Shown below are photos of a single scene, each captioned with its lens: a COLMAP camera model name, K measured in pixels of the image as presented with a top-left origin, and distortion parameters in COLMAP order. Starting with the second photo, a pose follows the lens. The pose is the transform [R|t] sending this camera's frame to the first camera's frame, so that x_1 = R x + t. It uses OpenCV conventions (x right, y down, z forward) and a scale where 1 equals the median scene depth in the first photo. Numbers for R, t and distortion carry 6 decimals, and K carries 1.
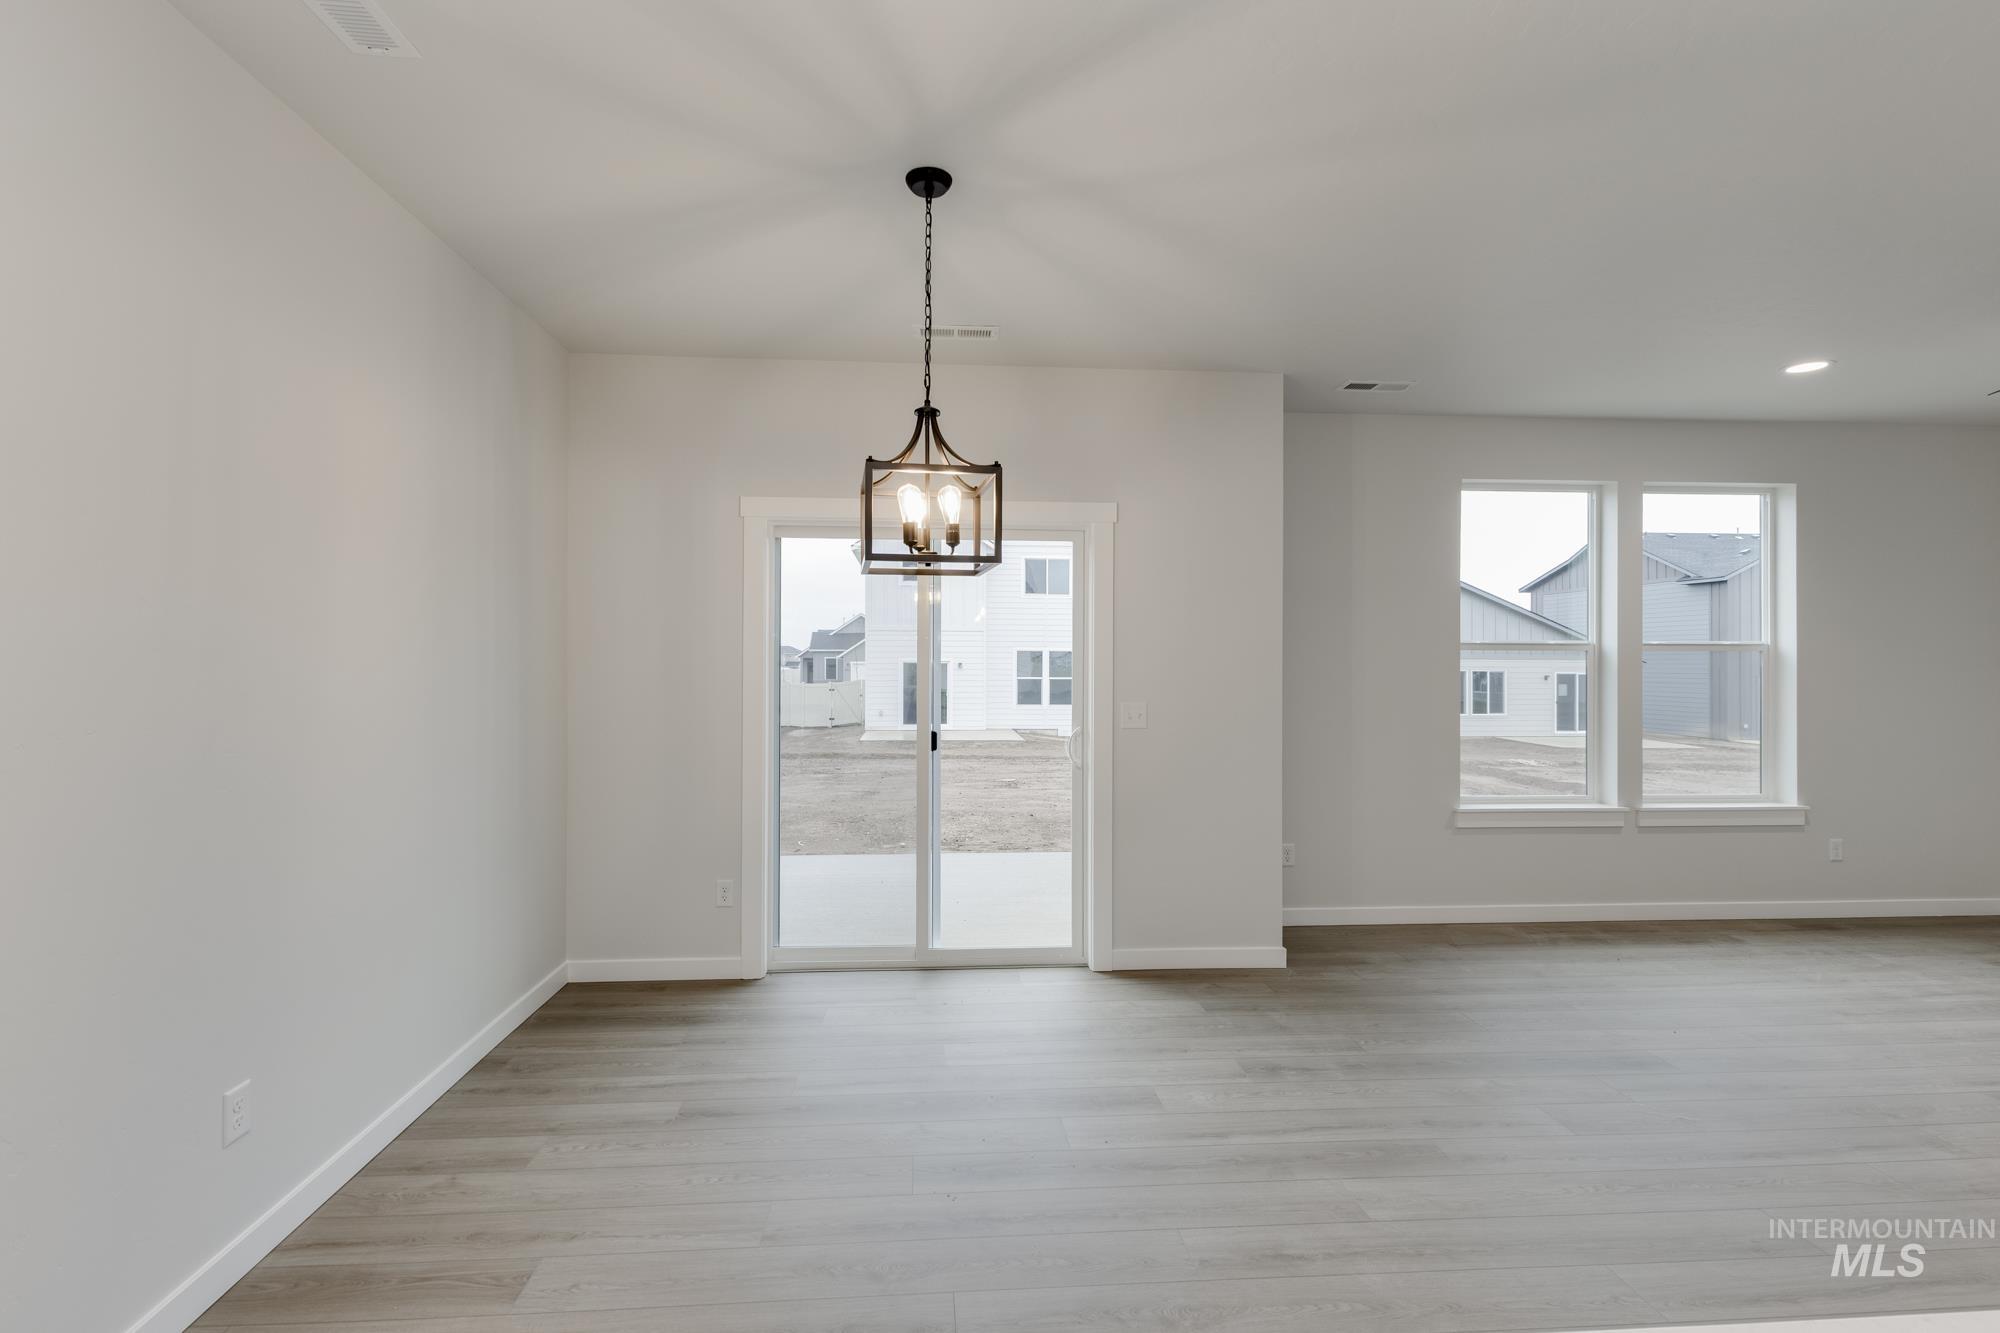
lens RADIAL K [[873.9, 0, 1001.1], [0, 873.9, 657.1], [0, 0, 1]] dist [0.001954, 0.000230]
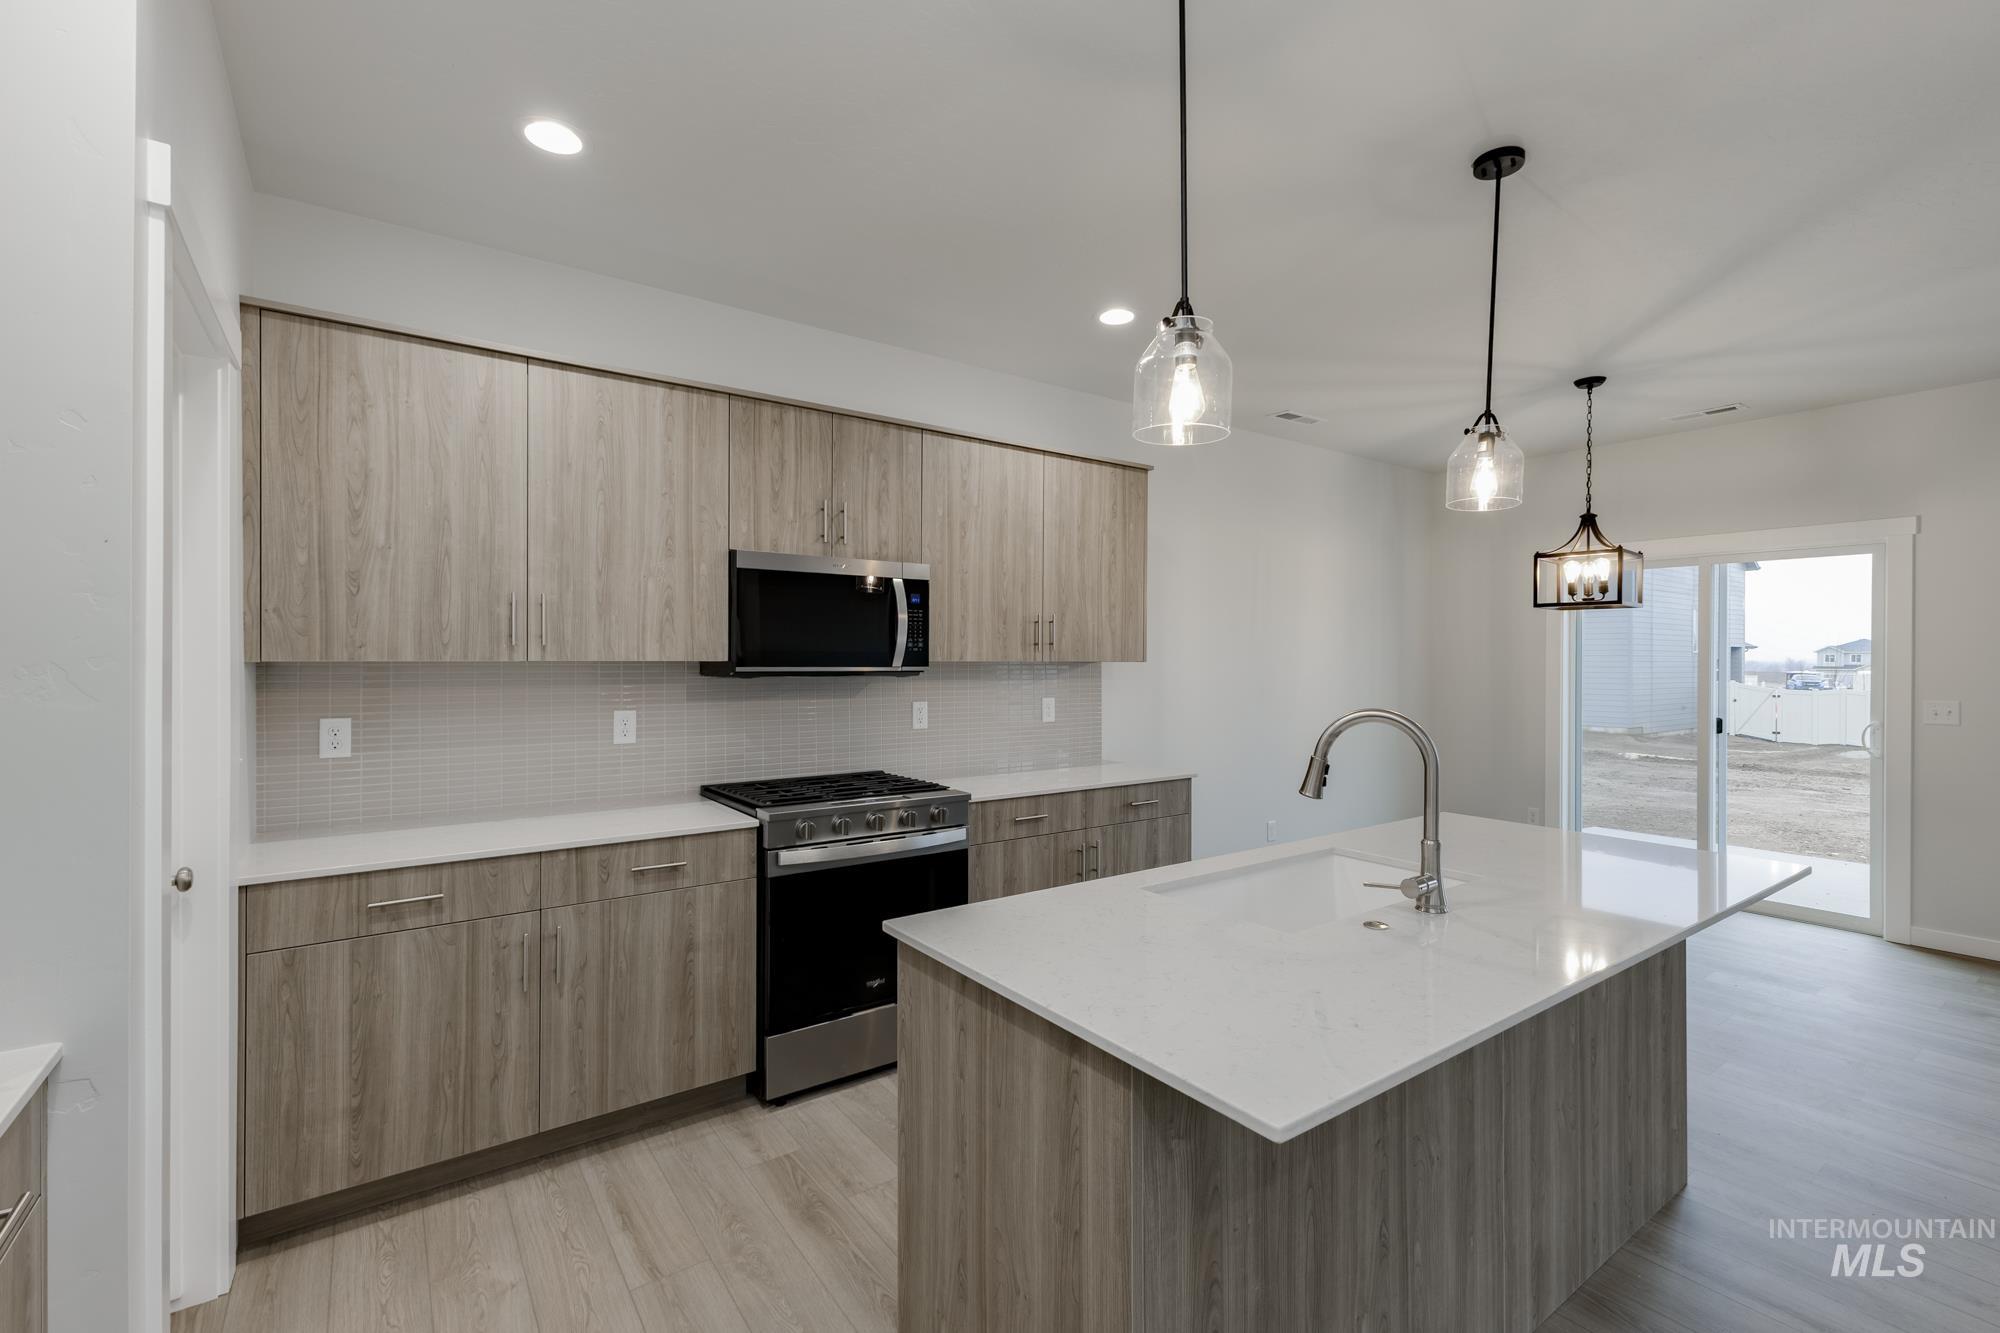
lens RADIAL K [[864.9, 0, 998.4], [0, 864.9, 660.0], [0, 0, 1]] dist [0.003001, 0.000227]
pose [[0.507169, -0.001354, -0.861846, 0.425644], [0.003326, 0.999994, 0.000386, -0.001014], [0.861840, -0.003063, 0.507170, -0.464119]]
